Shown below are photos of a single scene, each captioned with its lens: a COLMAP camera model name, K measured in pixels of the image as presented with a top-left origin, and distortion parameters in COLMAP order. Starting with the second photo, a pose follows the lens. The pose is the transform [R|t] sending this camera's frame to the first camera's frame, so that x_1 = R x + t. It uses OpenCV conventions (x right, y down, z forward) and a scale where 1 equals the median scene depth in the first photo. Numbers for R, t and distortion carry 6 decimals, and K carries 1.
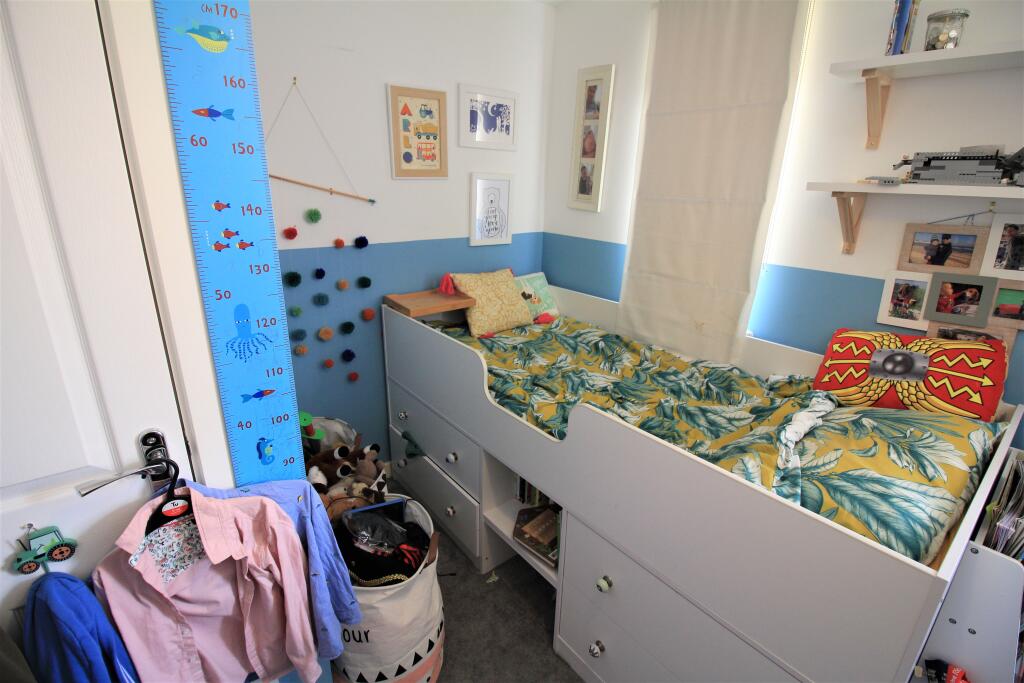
lens RADIAL K [[484.9, 0, 512.0], [0, 484.9, 341.5], [0, 0, 1]] dist [-0.021797, -0.000775]
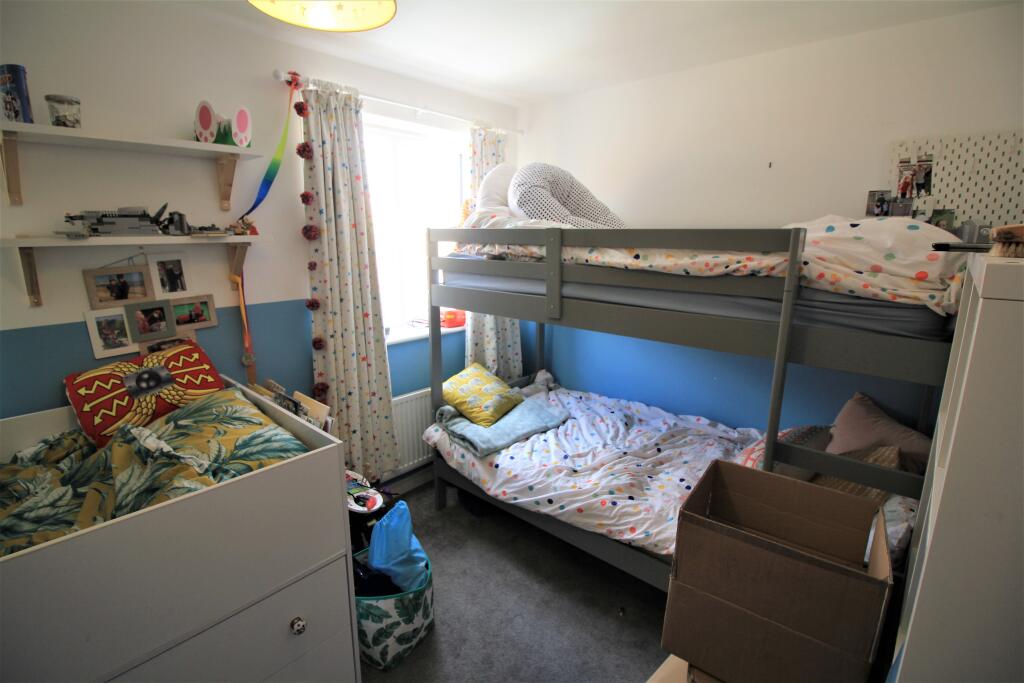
lens RADIAL K [[484.9, 0, 512.0], [0, 484.9, 341.5], [0, 0, 1]] dist [-0.021797, -0.000775]
pose [[-0.186858, -0.236132, 0.953586, -0.518310], [0.306233, 0.908315, 0.284929, -0.109487], [-0.933437, 0.345261, -0.097414, 0.227696]]
